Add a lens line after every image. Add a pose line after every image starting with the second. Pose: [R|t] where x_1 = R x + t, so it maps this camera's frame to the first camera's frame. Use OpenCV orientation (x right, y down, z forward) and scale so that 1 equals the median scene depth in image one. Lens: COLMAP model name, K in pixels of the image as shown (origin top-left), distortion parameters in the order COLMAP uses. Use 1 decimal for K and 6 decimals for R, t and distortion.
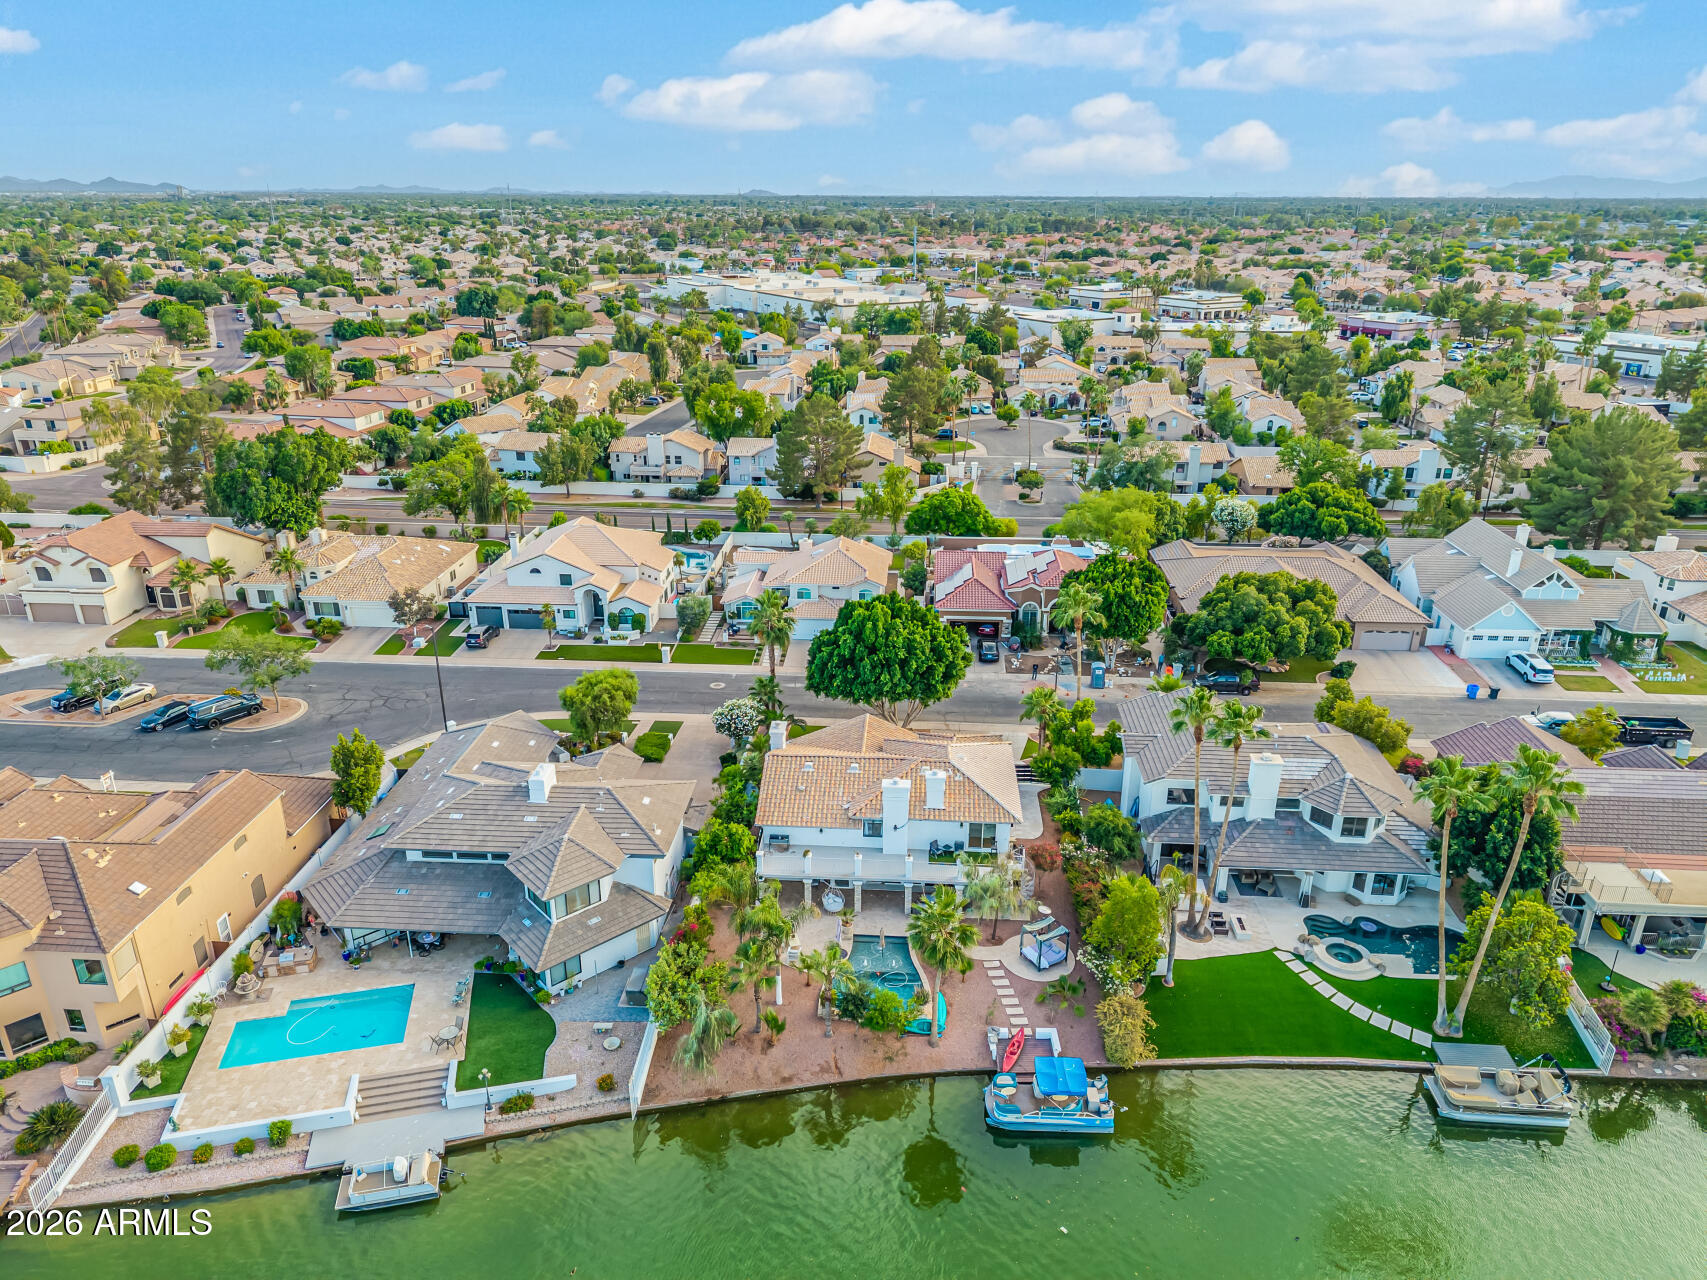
lens RADIAL K [[1148.4, 0, 856.6], [0, 1148.4, 638.3], [0, 0, 1]] dist [0.030735, -0.030661]
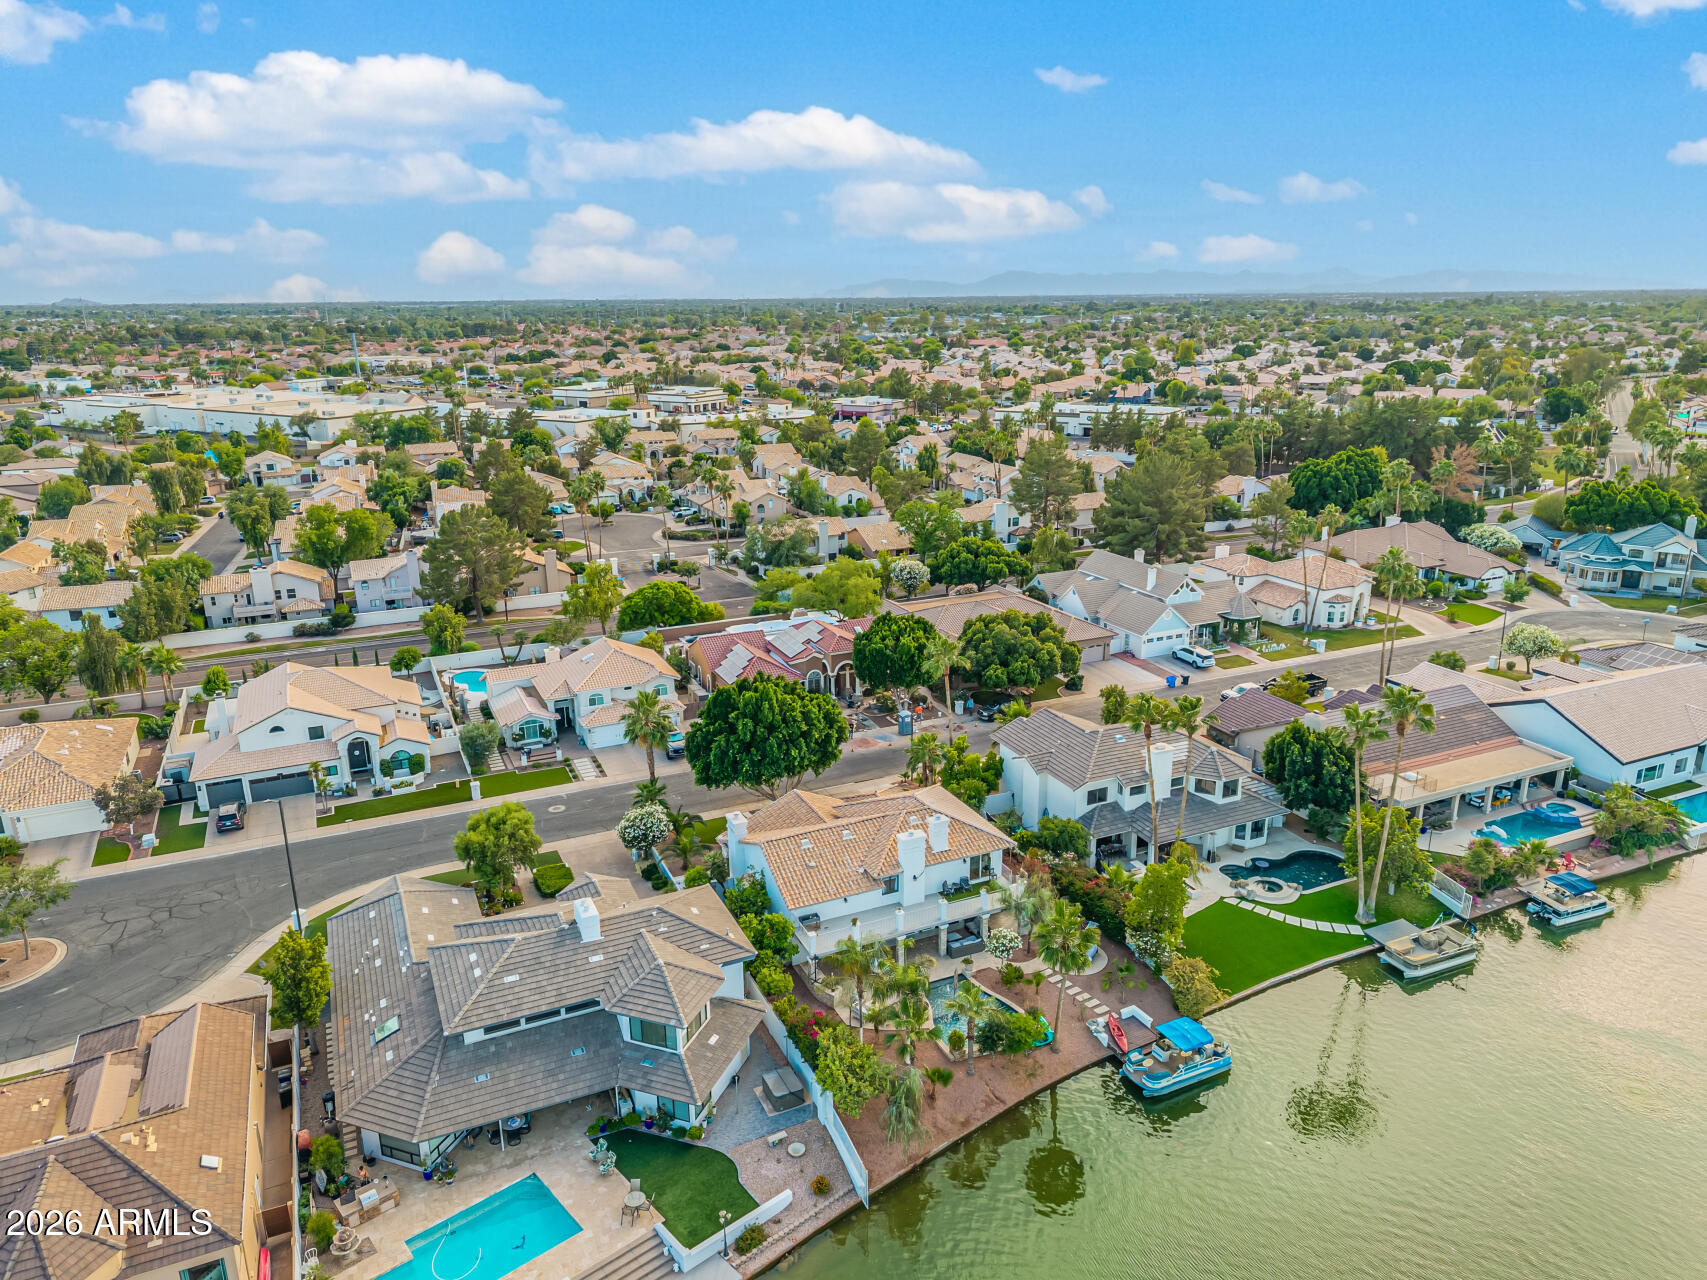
lens RADIAL K [[1162.9, 0, 863.1], [0, 1162.9, 642.9], [0, 0, 1]] dist [0.061188, -0.107268]
pose [[0.877383, -0.148138, 0.456349, -0.375253], [0.184419, 0.982198, -0.035730, -0.013113], [-0.442933, 0.115508, 0.889083, 0.039237]]
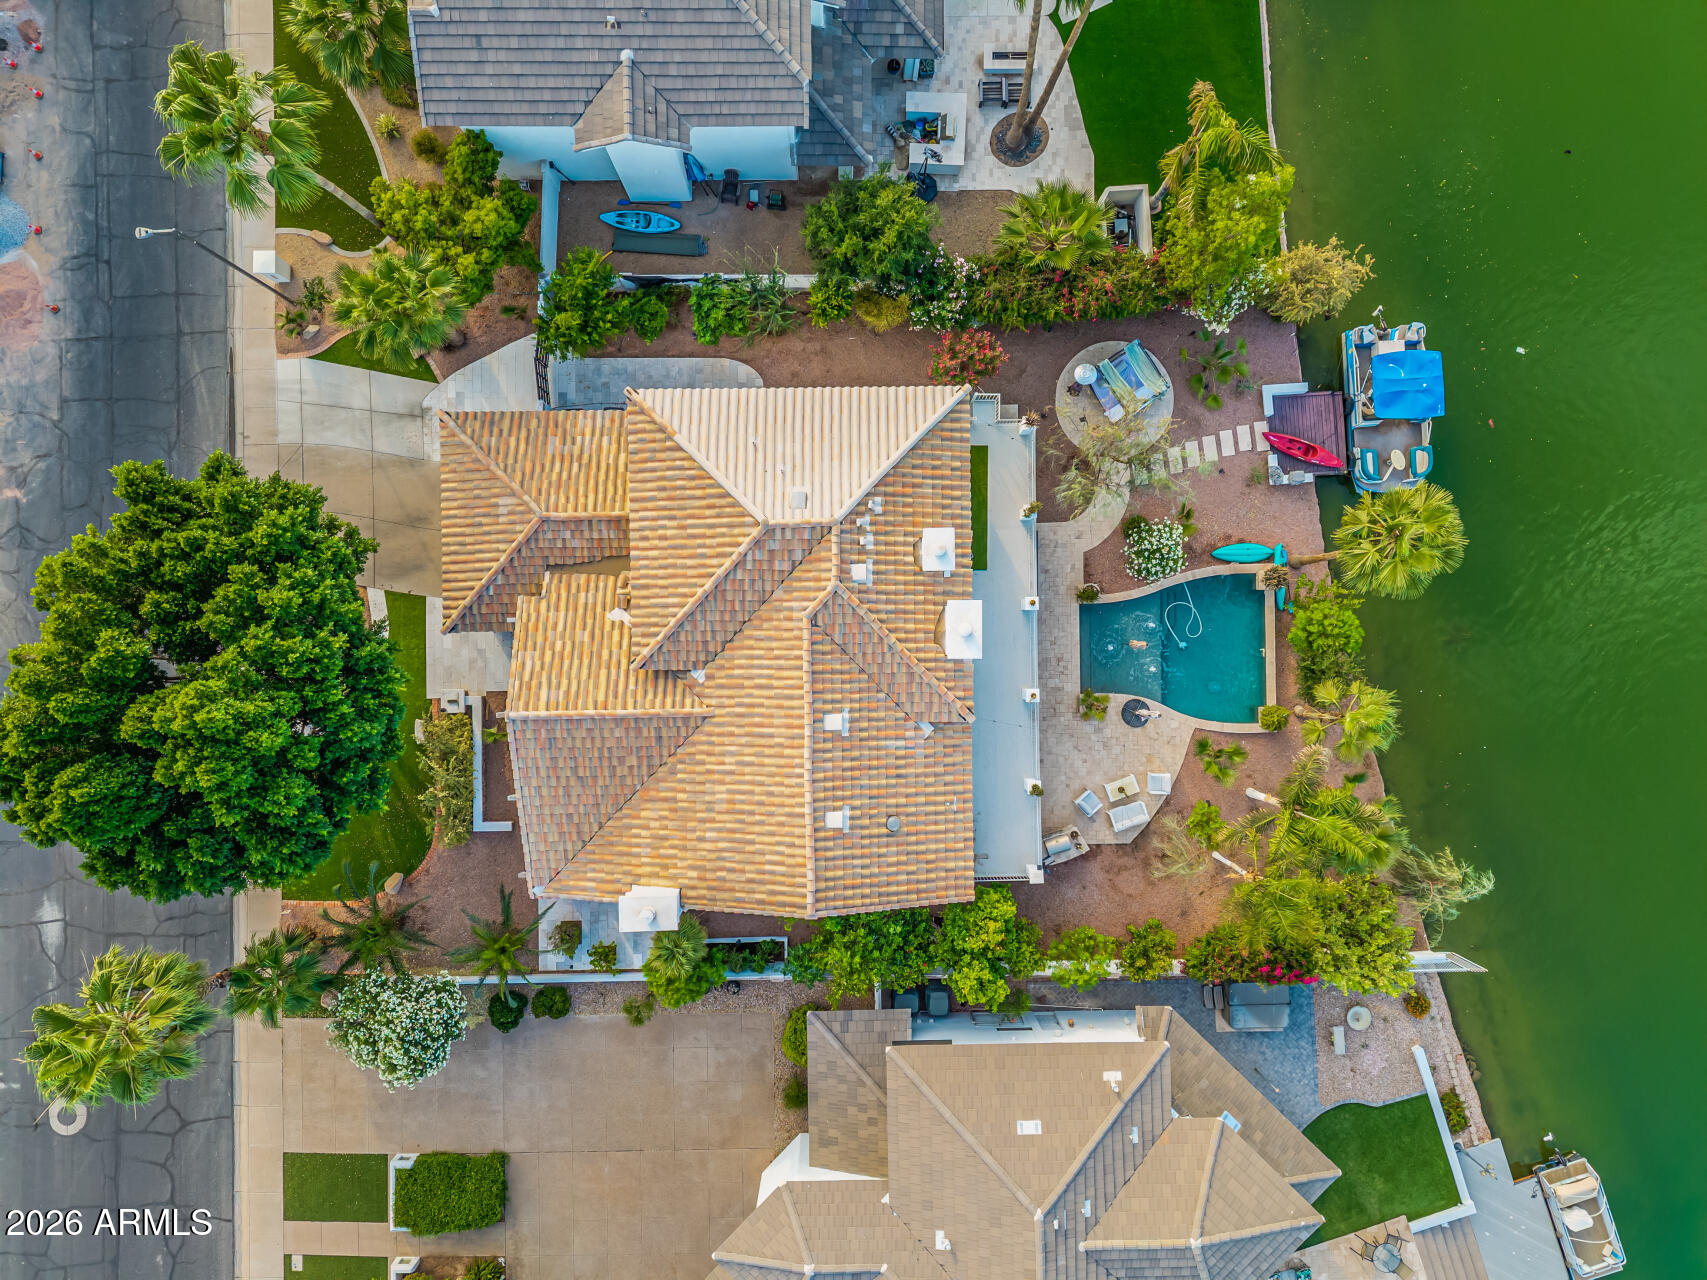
lens RADIAL K [[1162.9, 0, 863.1], [0, 1162.9, 642.9], [0, 0, 1]] dist [0.061188, -0.107268]
pose [[-0.071962, -0.997400, -0.003778, 0.027524], [0.336977, -0.027877, 0.941100, -0.285764], [-0.938759, 0.066451, 0.338107, 0.703996]]
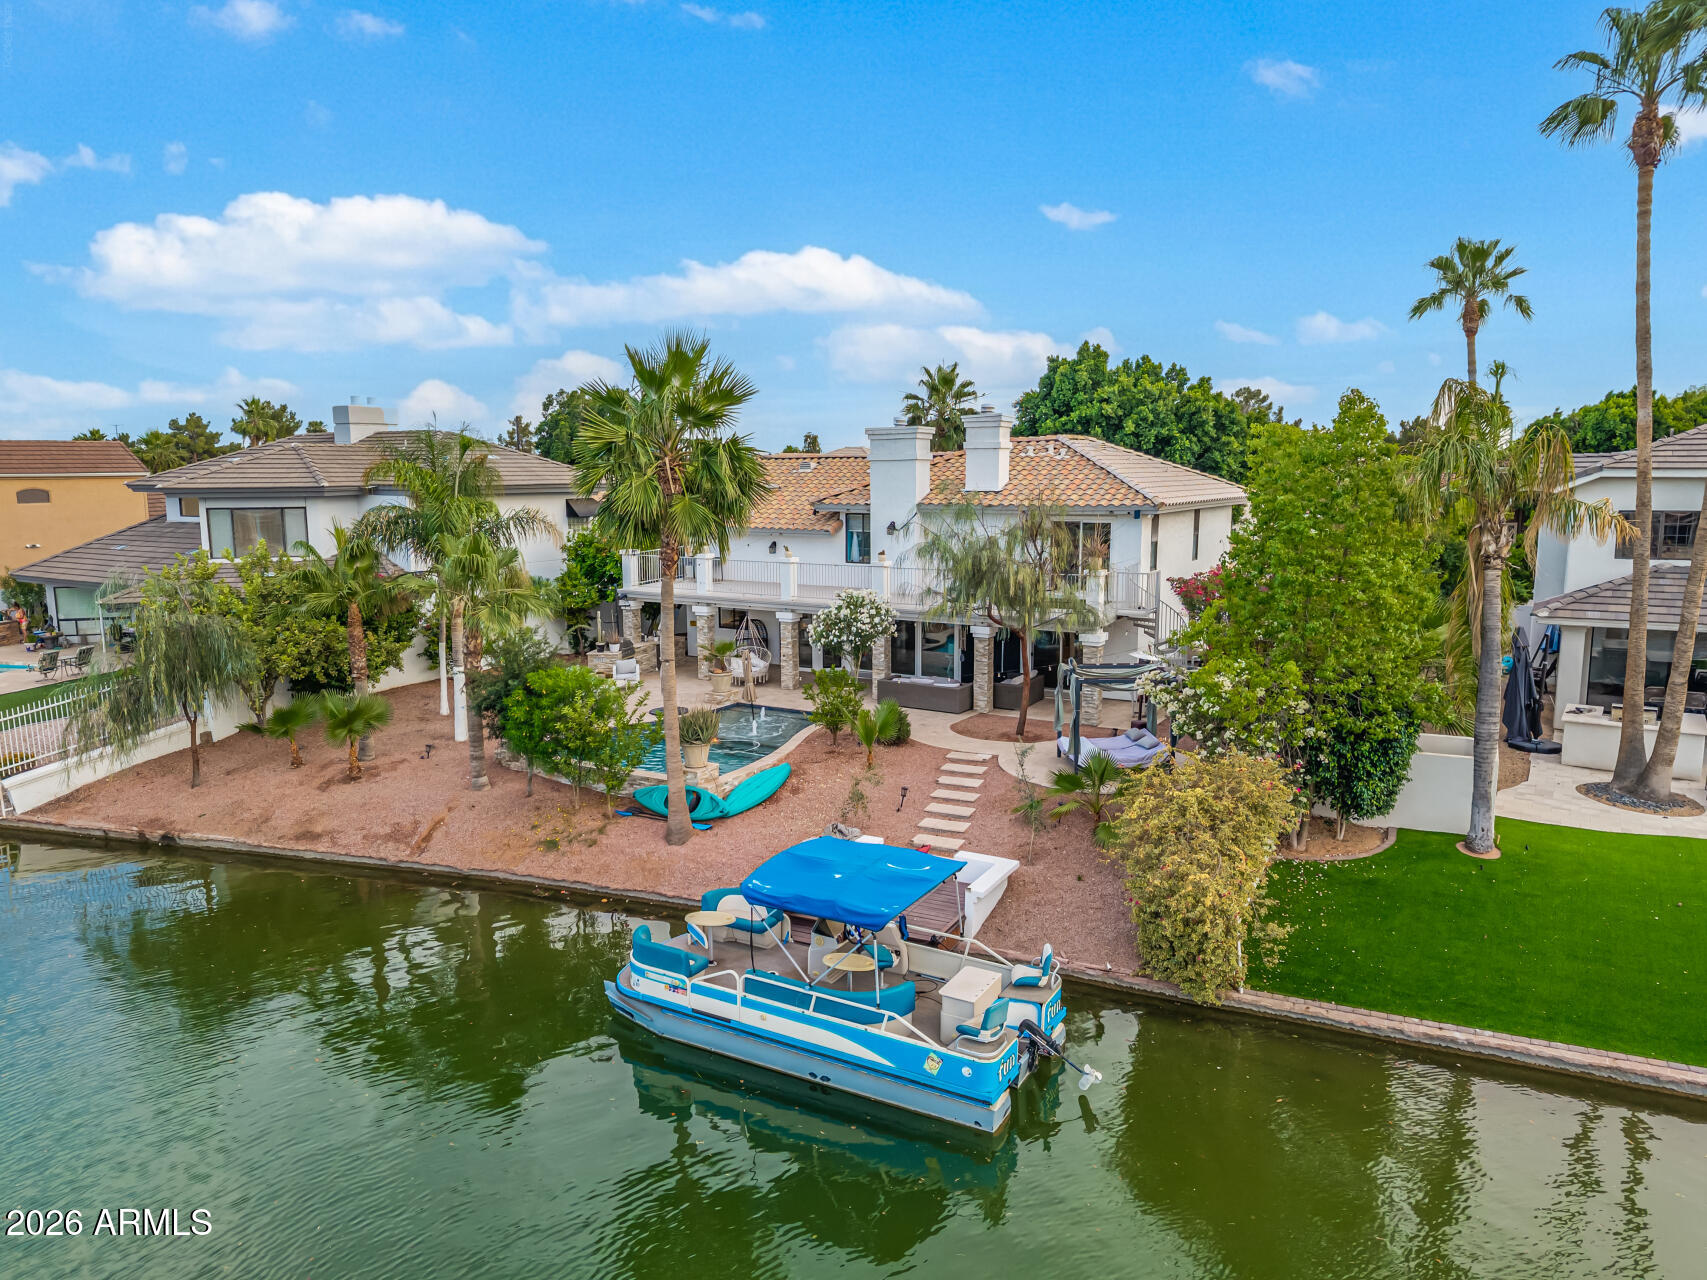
lens RADIAL K [[1156.5, 0, 853.0], [0, 1156.5, 643.9], [0, 0, 1]] dist [0.008906, 0.000988]
pose [[0.883308, 0.060650, -0.464854, 0.195779], [-0.161211, 0.970418, -0.179720, 0.242999], [0.440203, 0.233687, 0.866956, 0.484601]]
